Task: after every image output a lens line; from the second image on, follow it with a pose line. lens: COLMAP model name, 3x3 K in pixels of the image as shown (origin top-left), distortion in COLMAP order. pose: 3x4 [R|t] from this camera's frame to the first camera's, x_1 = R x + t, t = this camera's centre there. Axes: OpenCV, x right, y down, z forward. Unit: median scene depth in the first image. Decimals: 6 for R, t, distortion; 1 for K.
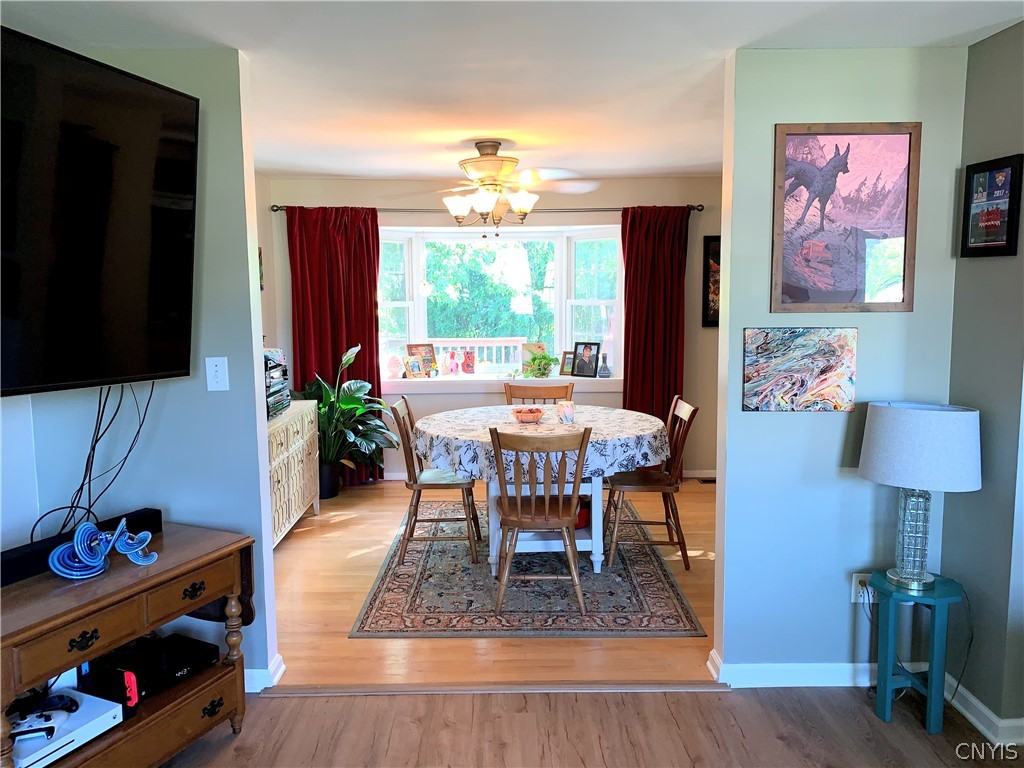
lens RADIAL K [[782.2, 0, 514.7], [0, 782.2, 376.9], [0, 0, 1]] dist [0.053011, -0.070368]
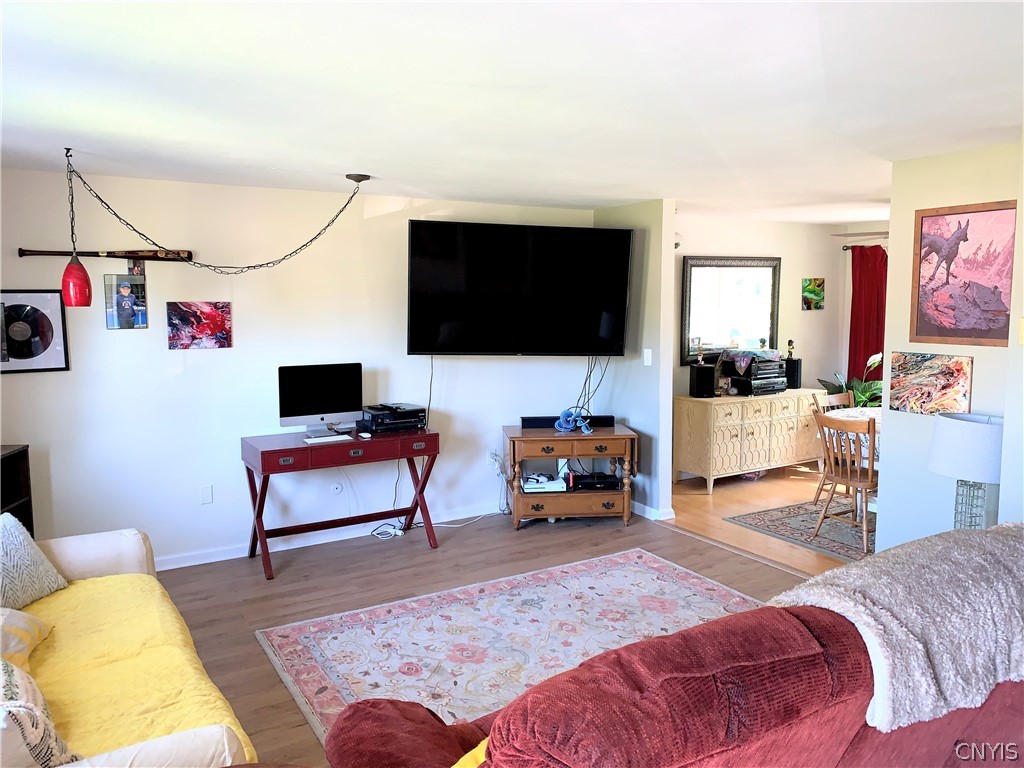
lens RADIAL K [[782.2, 0, 506.3], [0, 782.2, 384.3], [0, 0, 1]] dist [0.053011, -0.070368]
pose [[0.497735, 0.100431, -0.861495, 1.206795], [-0.092348, 0.993764, 0.062495, -0.028073], [0.862399, 0.048451, 0.503906, -0.339592]]
